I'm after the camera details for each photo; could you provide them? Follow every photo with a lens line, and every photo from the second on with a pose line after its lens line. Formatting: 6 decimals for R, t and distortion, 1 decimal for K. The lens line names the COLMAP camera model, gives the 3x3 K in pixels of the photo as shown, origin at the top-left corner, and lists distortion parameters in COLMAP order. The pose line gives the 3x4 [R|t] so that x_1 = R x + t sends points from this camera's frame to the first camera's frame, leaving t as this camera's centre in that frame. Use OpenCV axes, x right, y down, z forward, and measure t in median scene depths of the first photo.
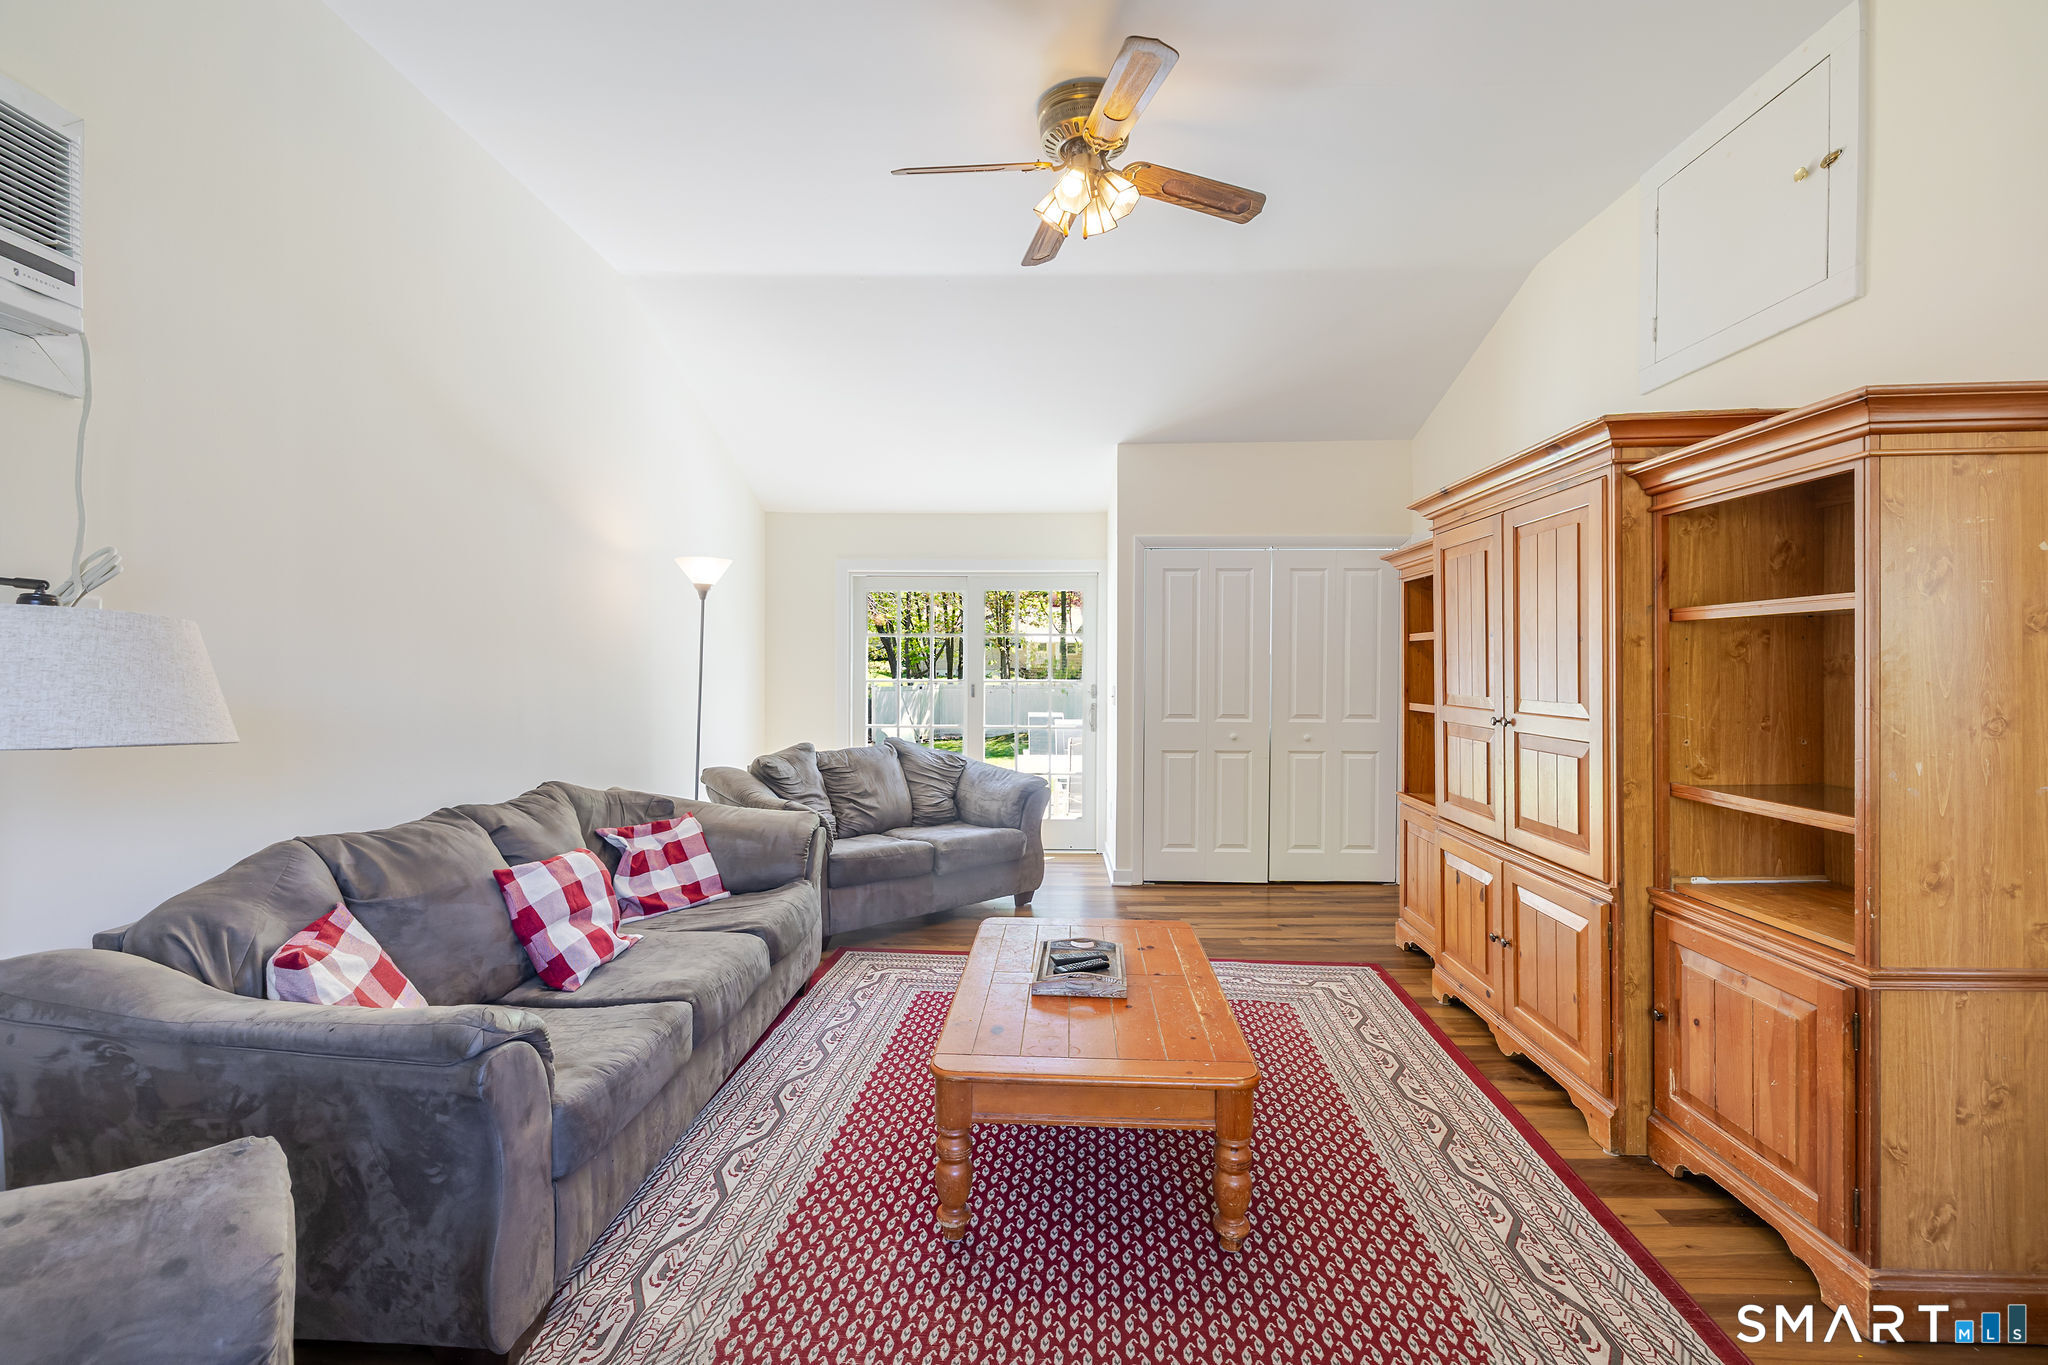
lens RADIAL K [[860.9, 0, 1025.0], [0, 860.9, 666.0], [0, 0, 1]] dist [0.001057, 0.000057]
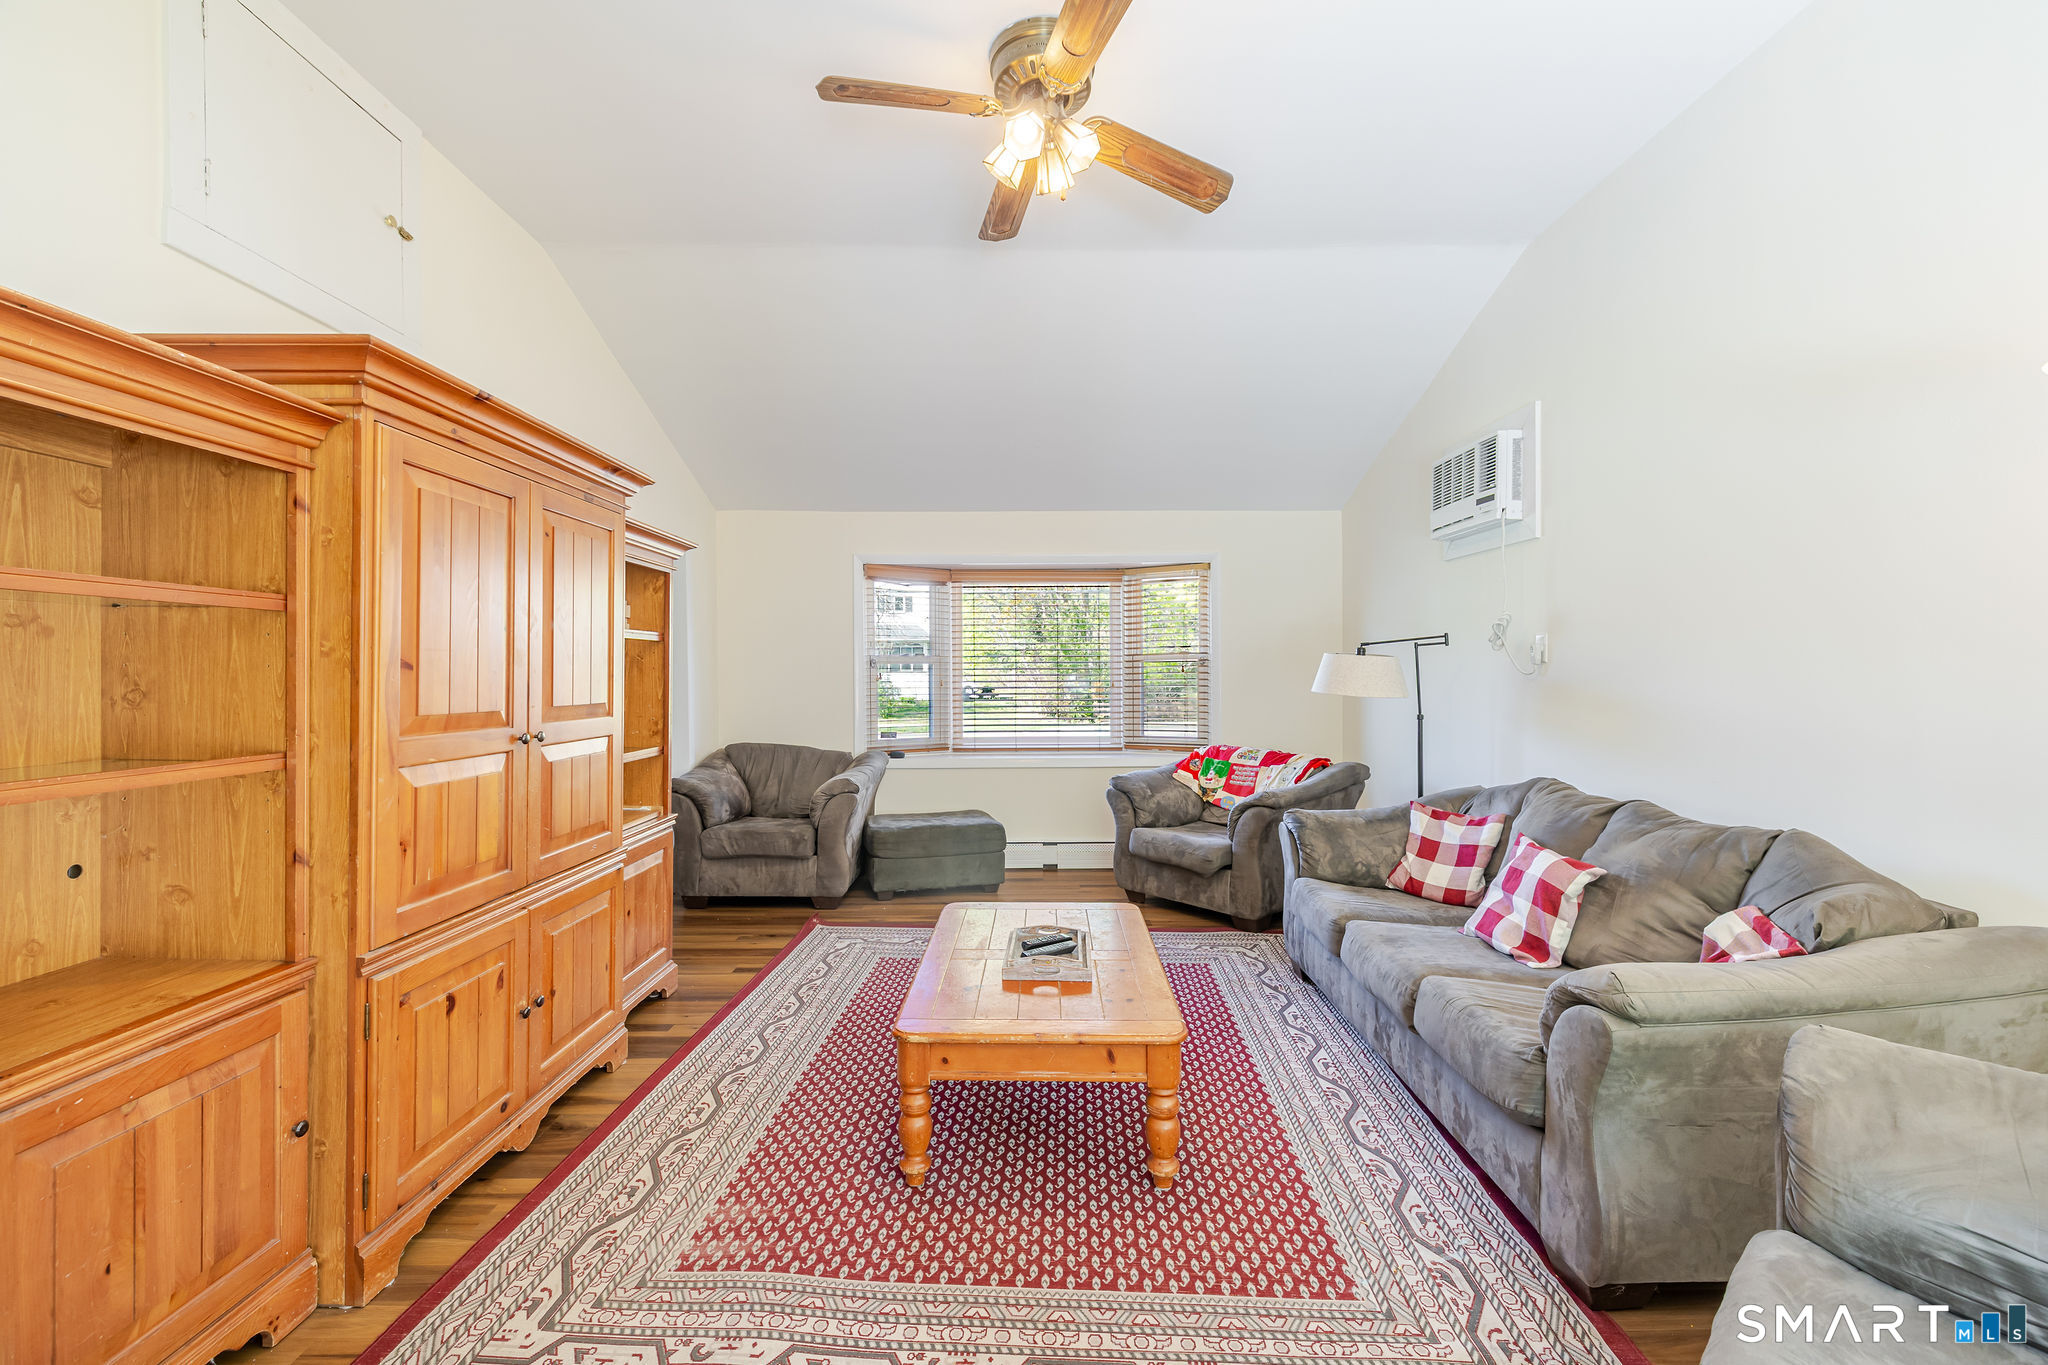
lens RADIAL K [[860.9, 0, 1025.0], [0, 860.9, 666.0], [0, 0, 1]] dist [0.001057, 0.000057]
pose [[-0.999499, 0.000167, -0.031658, 0.109206], [0.000341, 0.999985, -0.005498, 0.002239], [0.031656, -0.005506, -0.999484, 1.770178]]
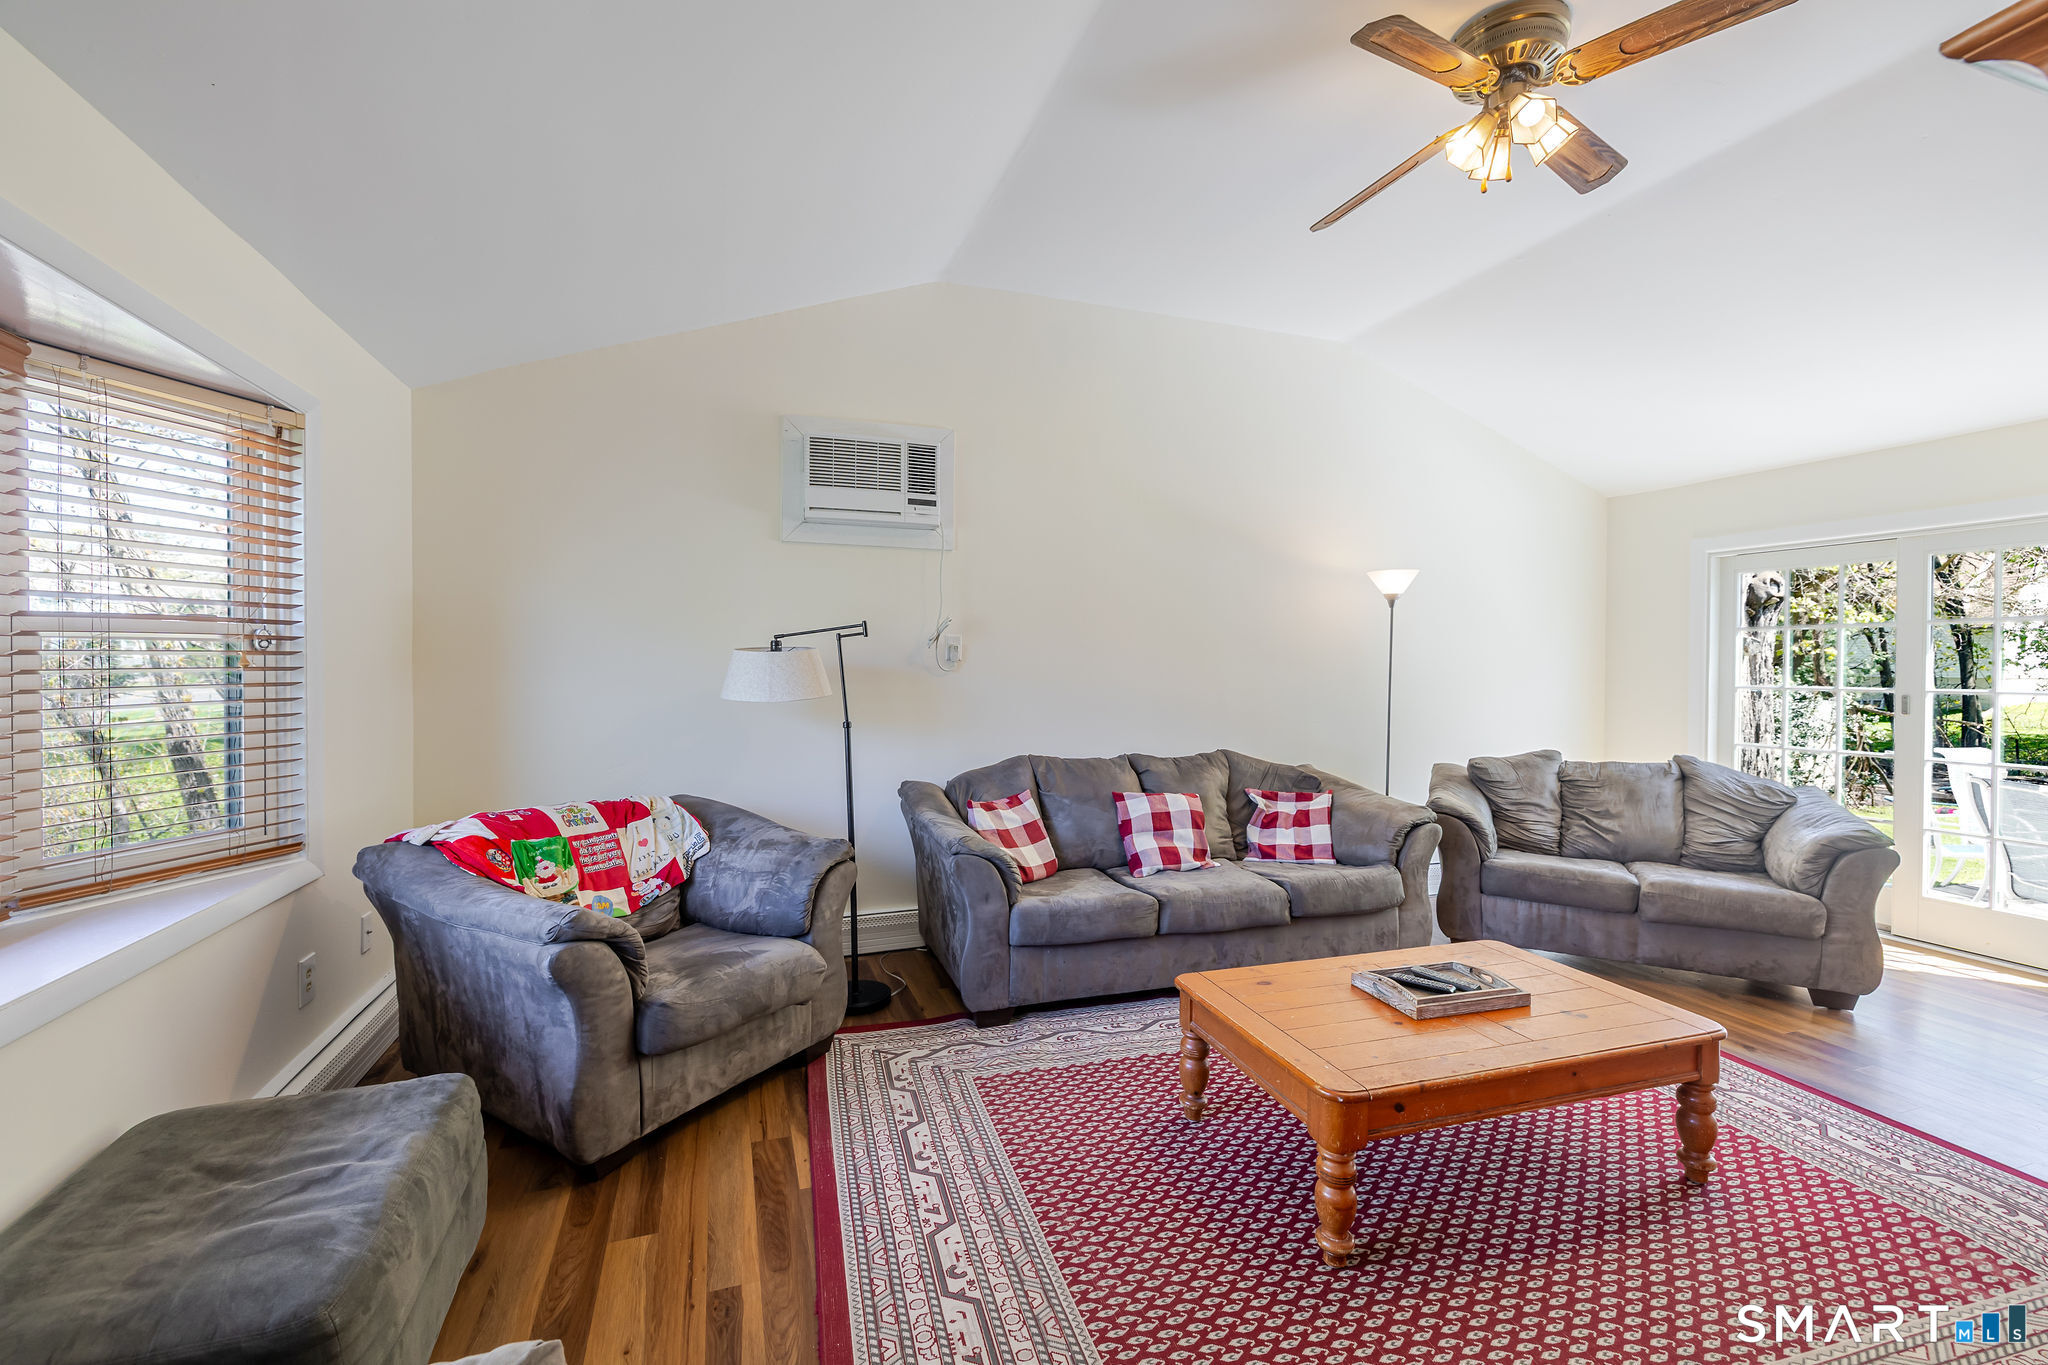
lens RADIAL K [[860.9, 0, 1025.0], [0, 860.9, 666.0], [0, 0, 1]] dist [0.001057, 0.000057]
pose [[0.352433, -0.000815, -0.935837, 0.673790], [-0.003744, 0.999990, -0.002281, 0.003145], [0.935829, 0.004308, 0.352427, 0.215776]]
